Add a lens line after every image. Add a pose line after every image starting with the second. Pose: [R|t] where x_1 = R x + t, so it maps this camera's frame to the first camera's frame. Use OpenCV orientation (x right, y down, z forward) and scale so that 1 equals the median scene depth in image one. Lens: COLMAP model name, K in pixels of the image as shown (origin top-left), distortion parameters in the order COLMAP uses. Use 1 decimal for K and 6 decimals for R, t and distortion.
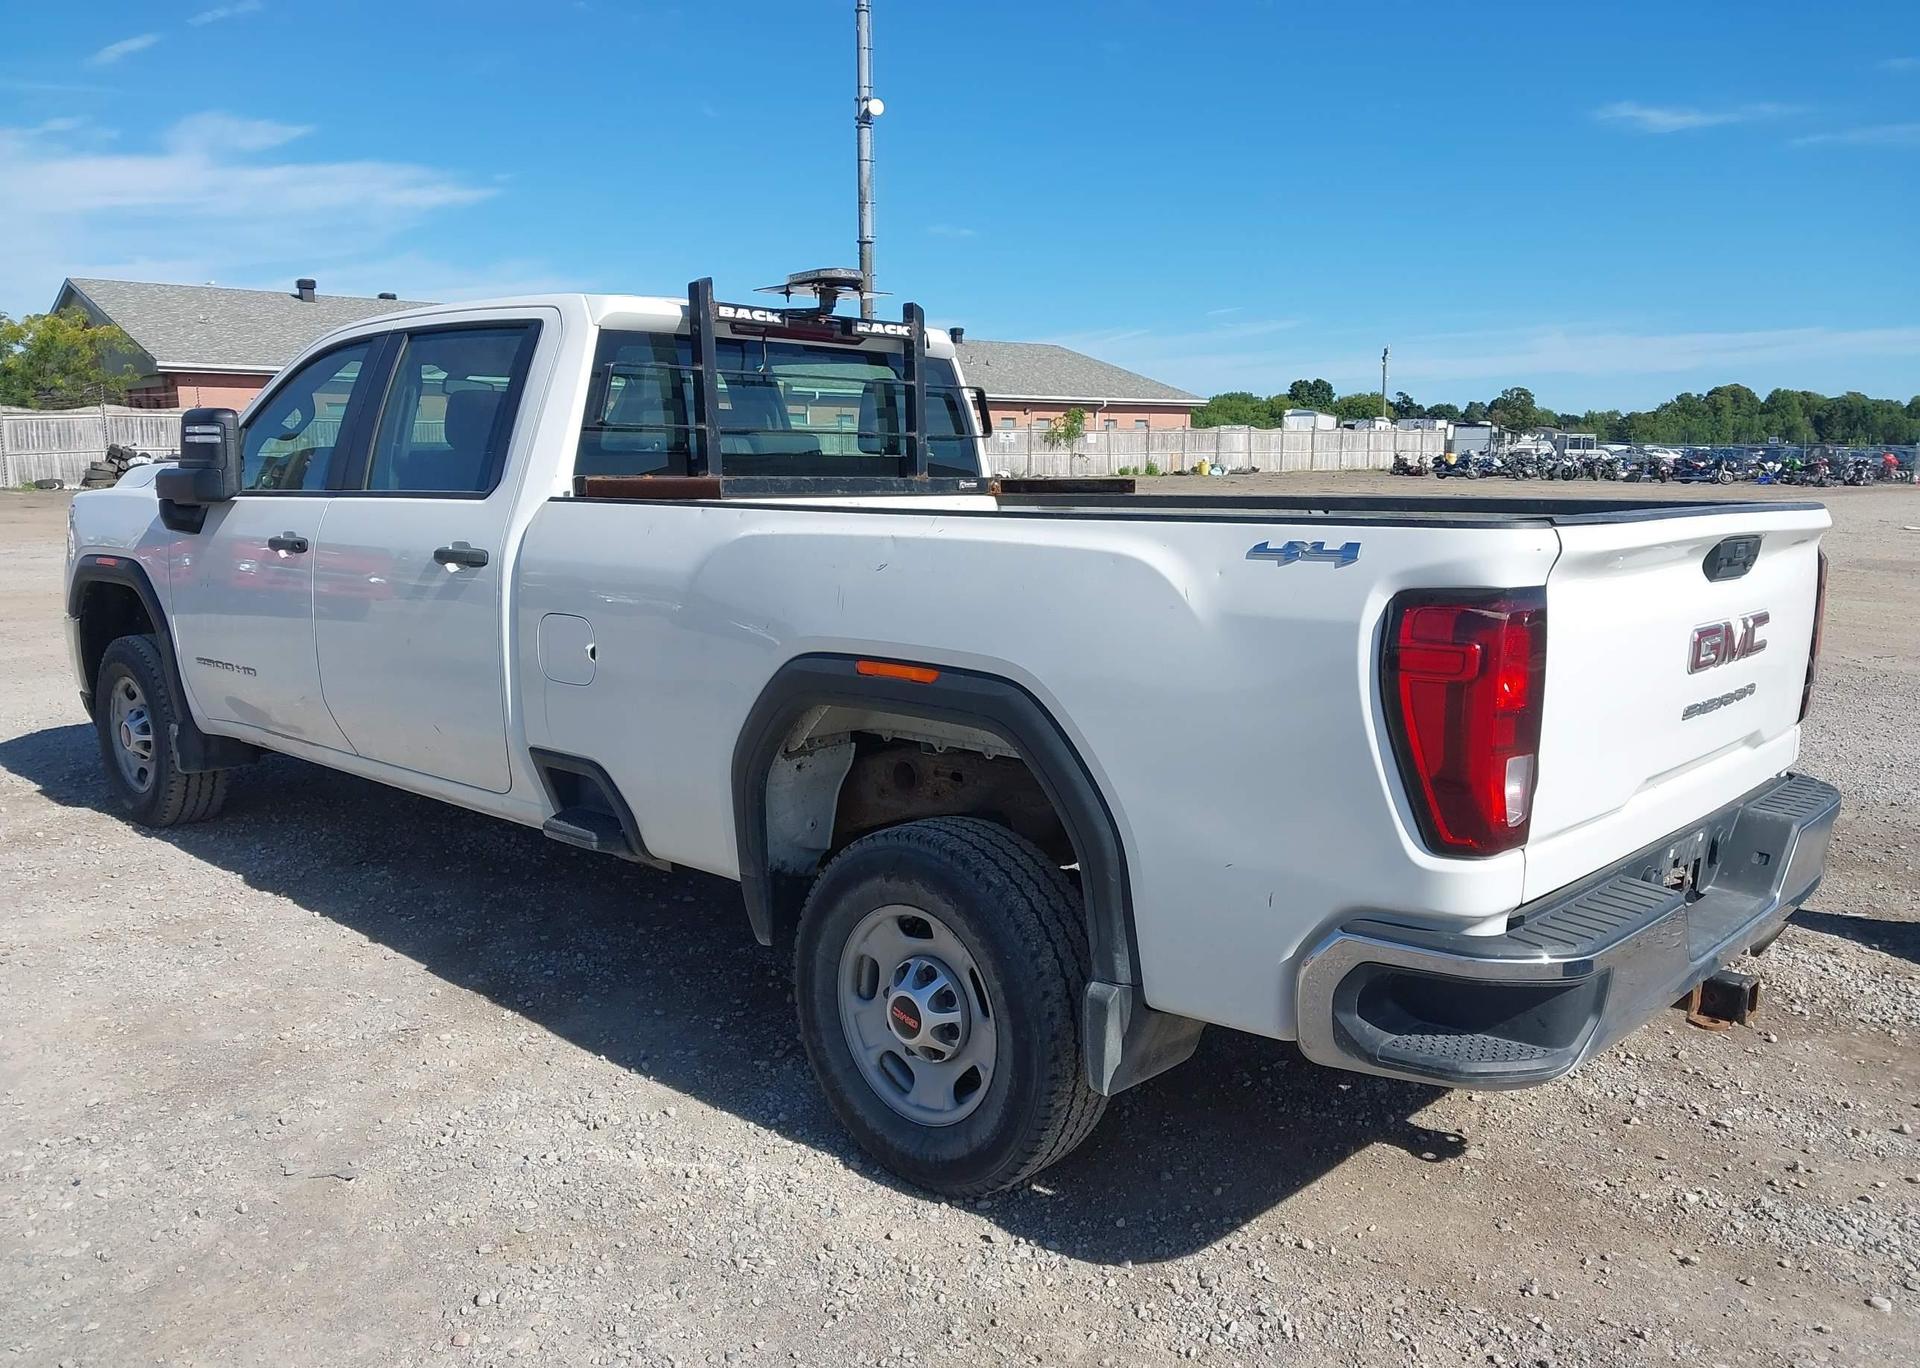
lens RADIAL K [[1545.9, 0, 957.9], [0, 1545.9, 675.4], [0, 0, 1]] dist [0.011009, 0.001059]
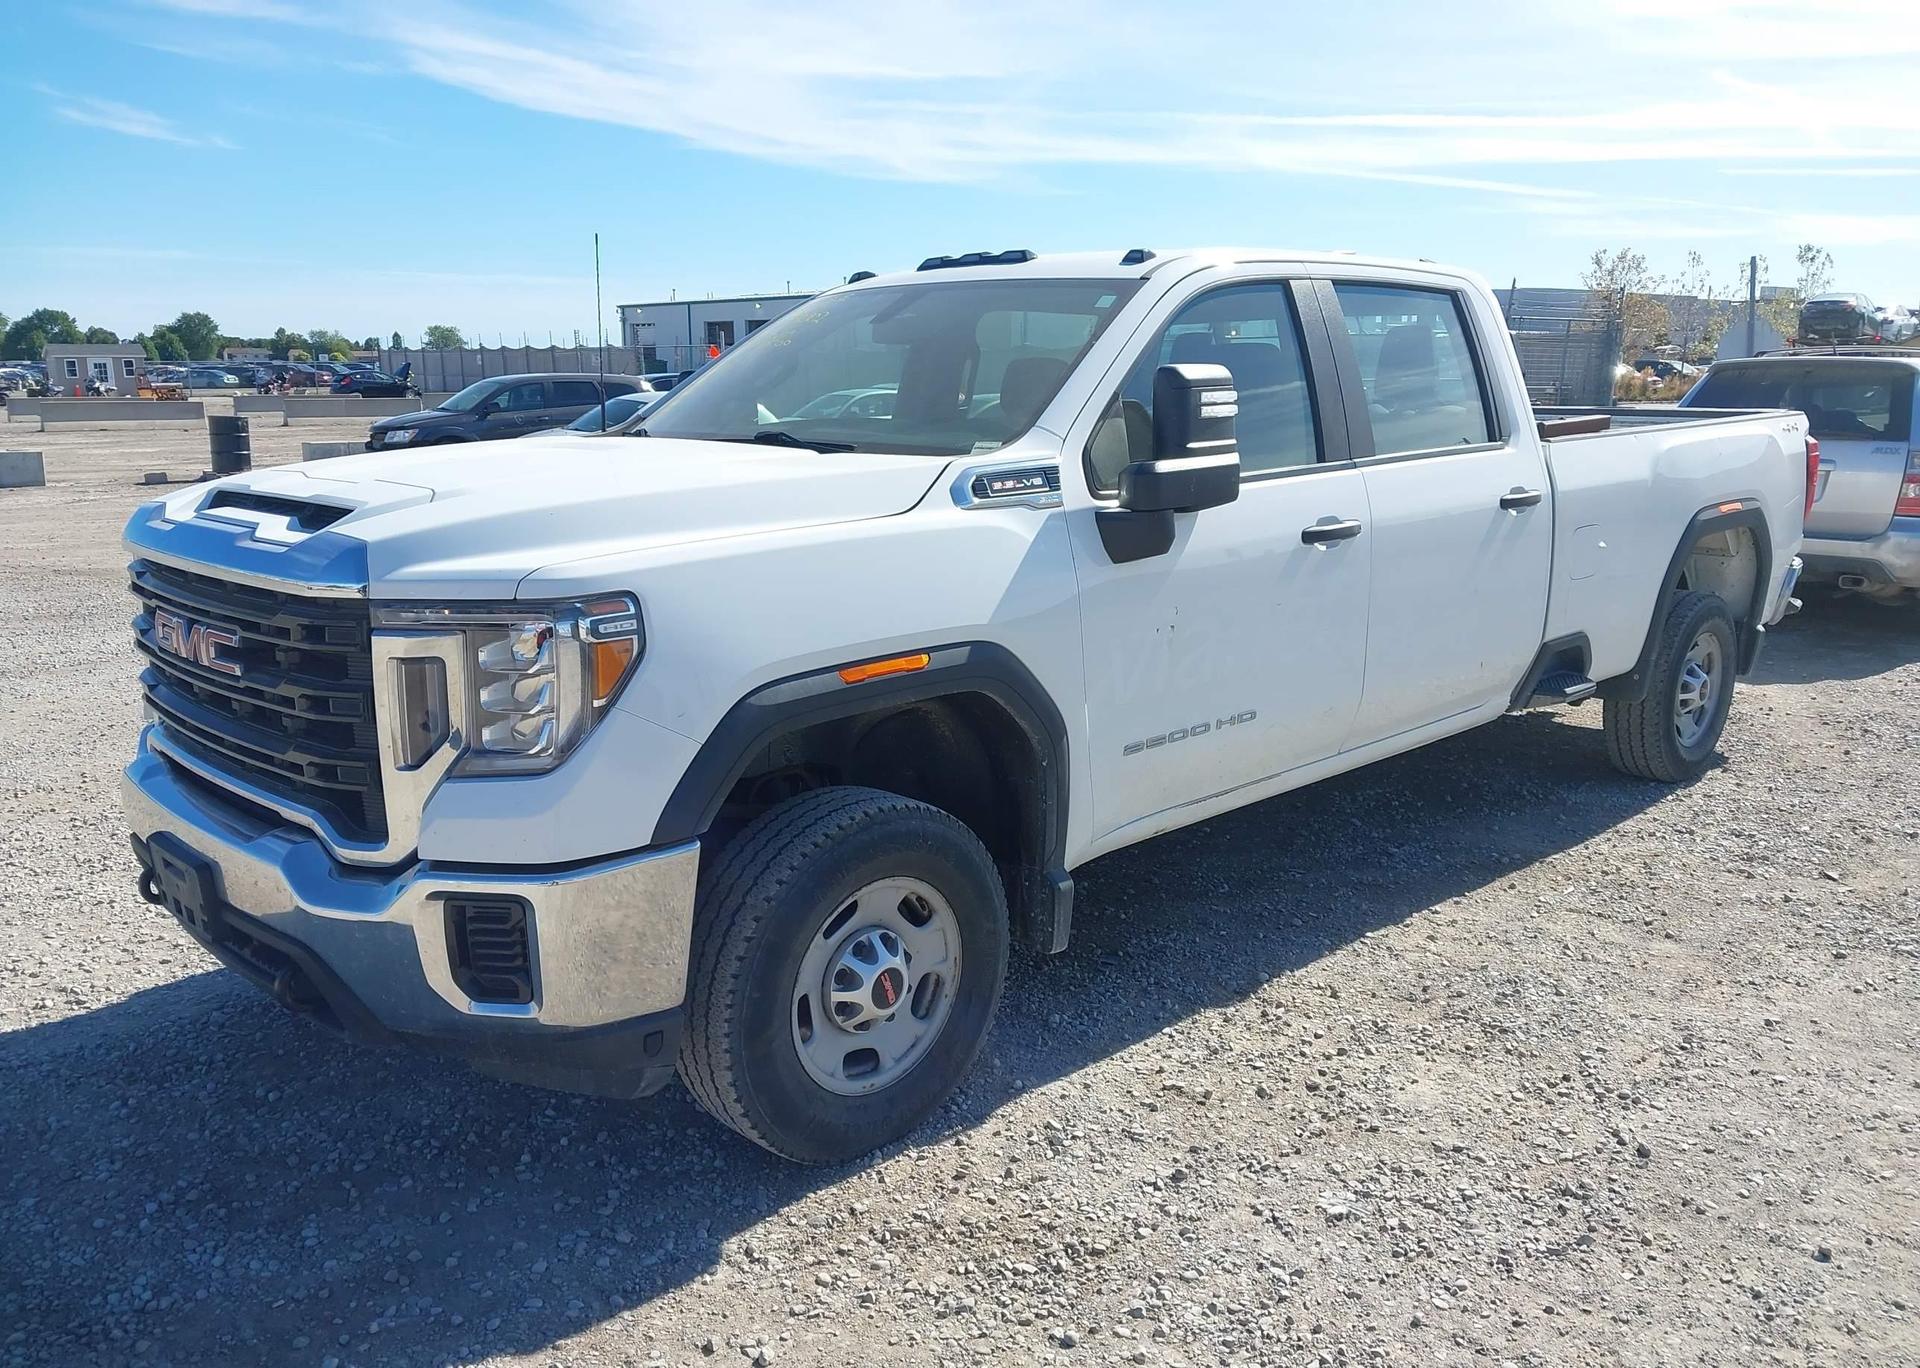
lens RADIAL K [[1520.7, 0, 966.6], [0, 1520.7, 686.6], [0, 0, 1]] dist [0.013086, -0.002410]
pose [[0.049543, -0.215782, 0.975184, -1.238659], [0.147783, 0.967219, 0.206512, -0.200062], [-0.987778, 0.133884, 0.079807, 1.121568]]
